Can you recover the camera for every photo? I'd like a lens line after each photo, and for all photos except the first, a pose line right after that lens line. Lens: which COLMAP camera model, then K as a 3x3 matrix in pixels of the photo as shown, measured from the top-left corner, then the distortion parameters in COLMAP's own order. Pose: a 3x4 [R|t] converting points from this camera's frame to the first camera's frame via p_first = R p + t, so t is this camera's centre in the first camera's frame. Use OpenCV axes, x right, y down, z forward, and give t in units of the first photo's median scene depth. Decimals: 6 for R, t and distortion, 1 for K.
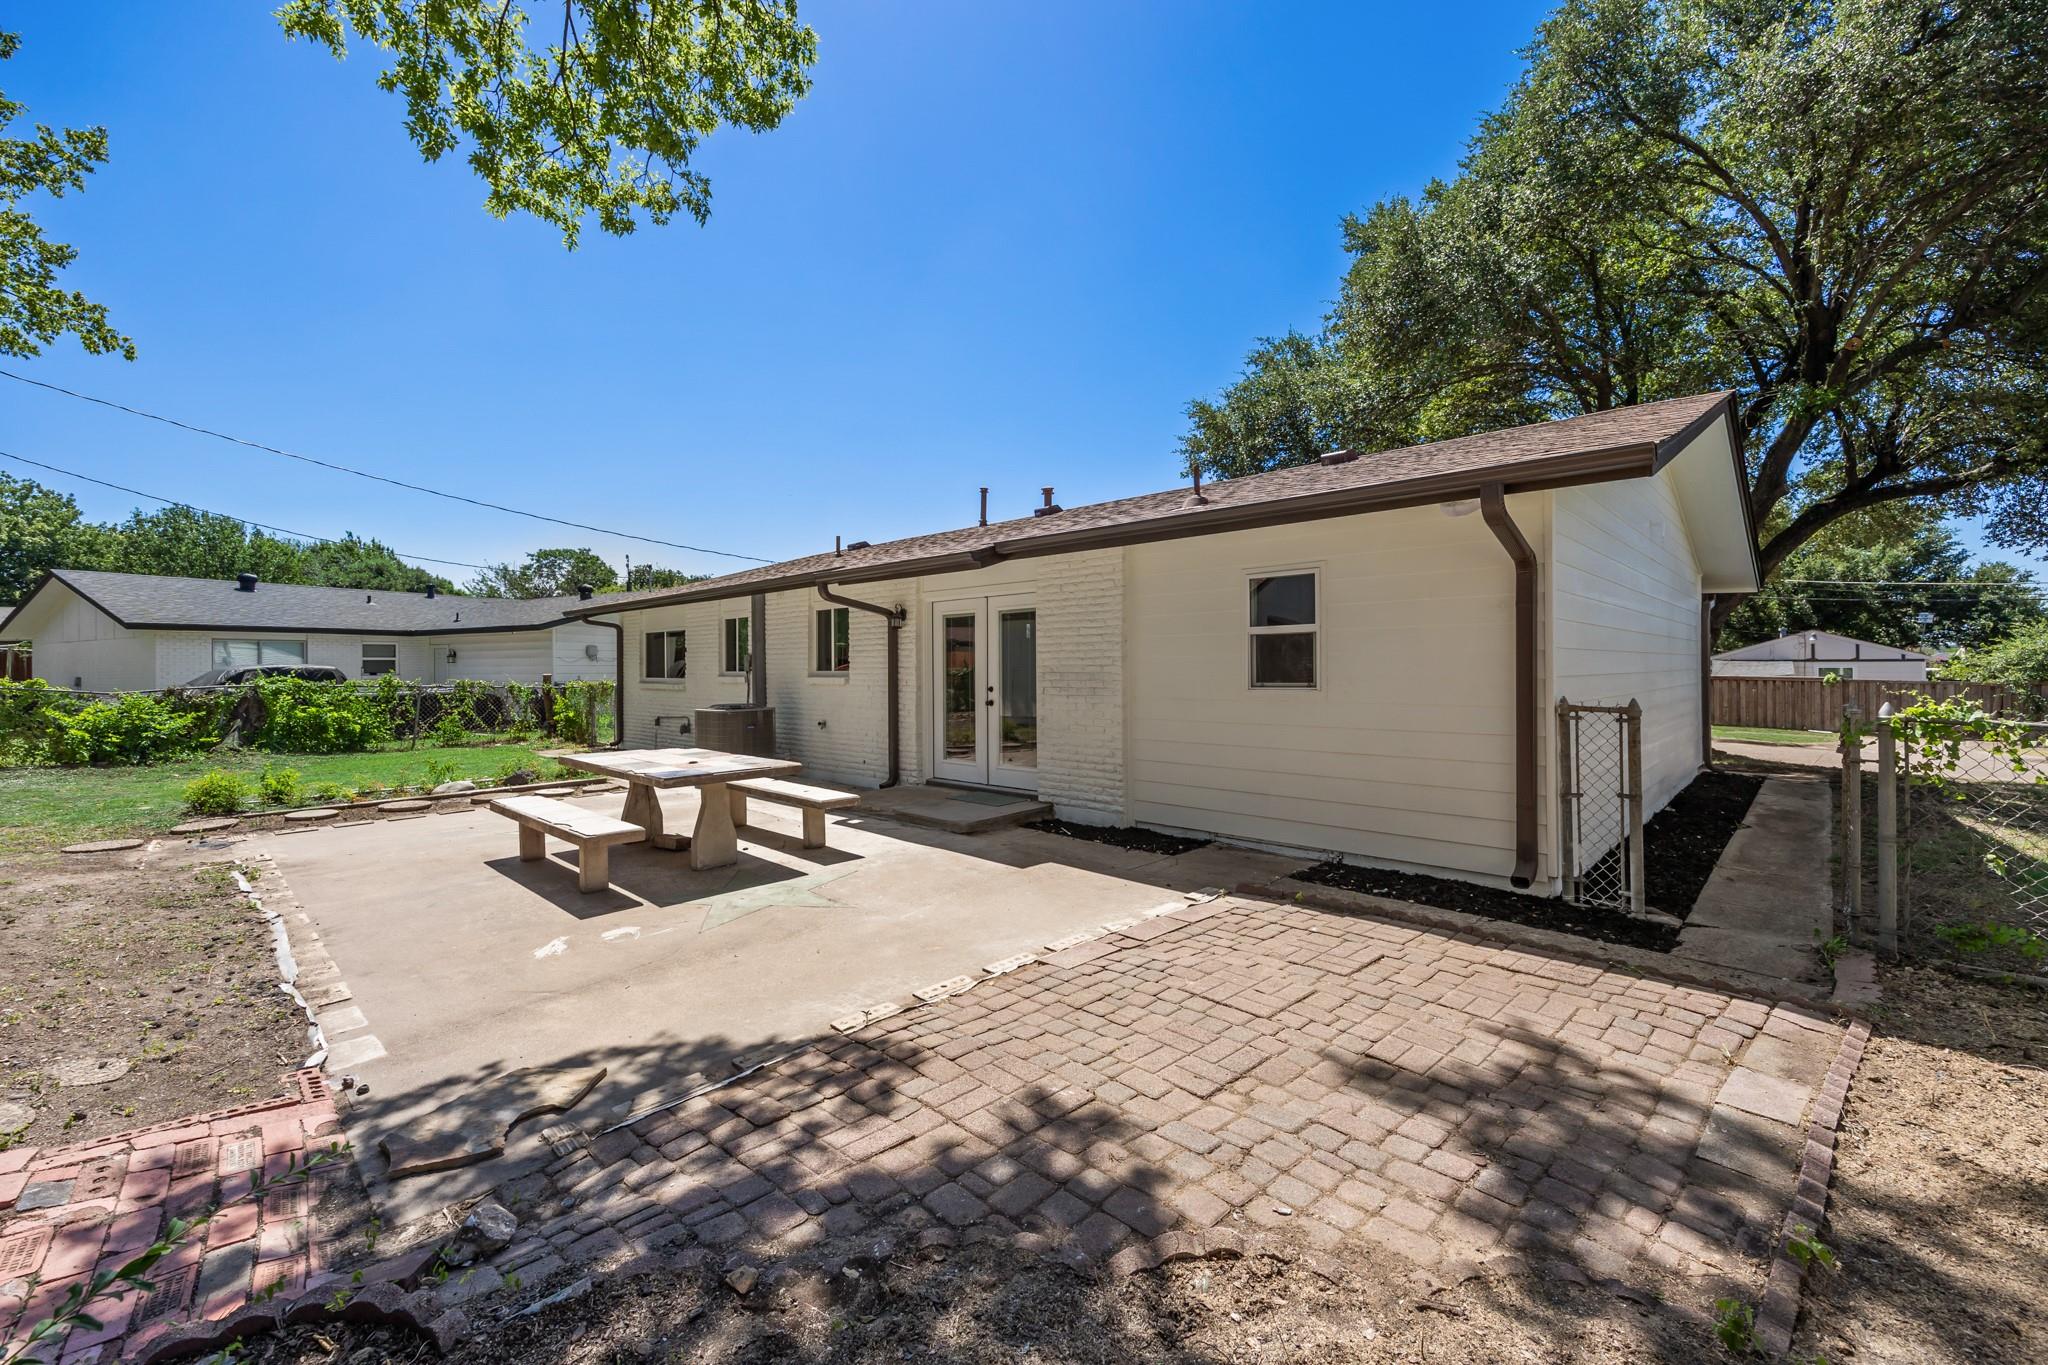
lens RADIAL K [[793.5, 0, 1026.5], [0, 793.5, 669.7], [0, 0, 1]] dist [-0.002644, 0.000489]
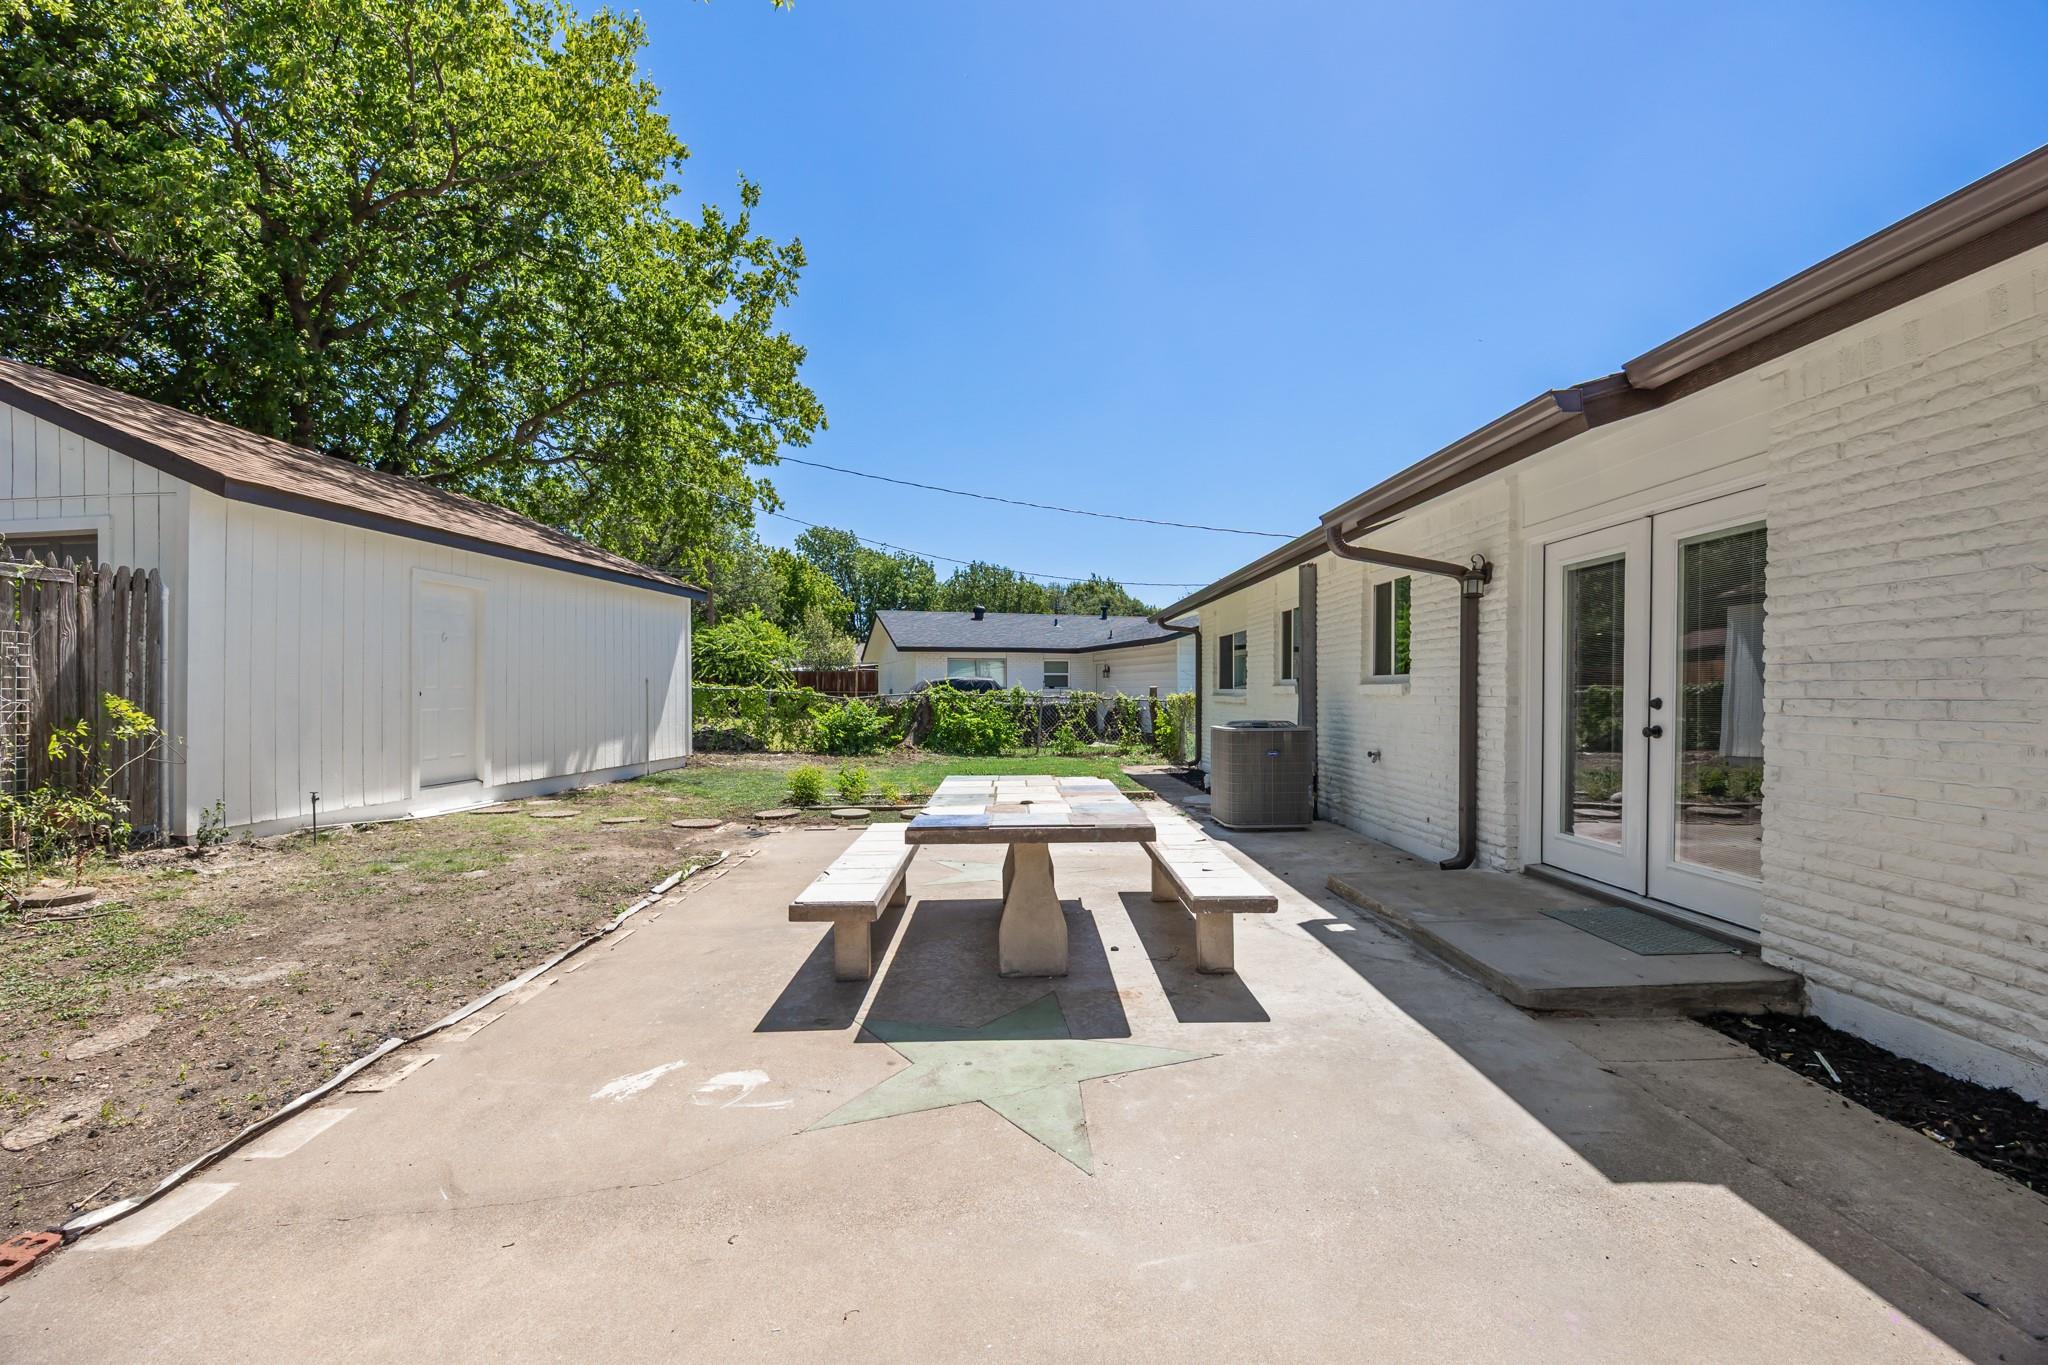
lens RADIAL K [[869.5, 0, 1022.8], [0, 869.5, 703.3], [0, 0, 1]] dist [-0.012144, 0.000746]
pose [[0.715635, 0.017652, -0.698252, 0.044215], [-0.005922, 0.999798, 0.019205, 0.015501], [0.698450, -0.009609, 0.715595, 0.325361]]
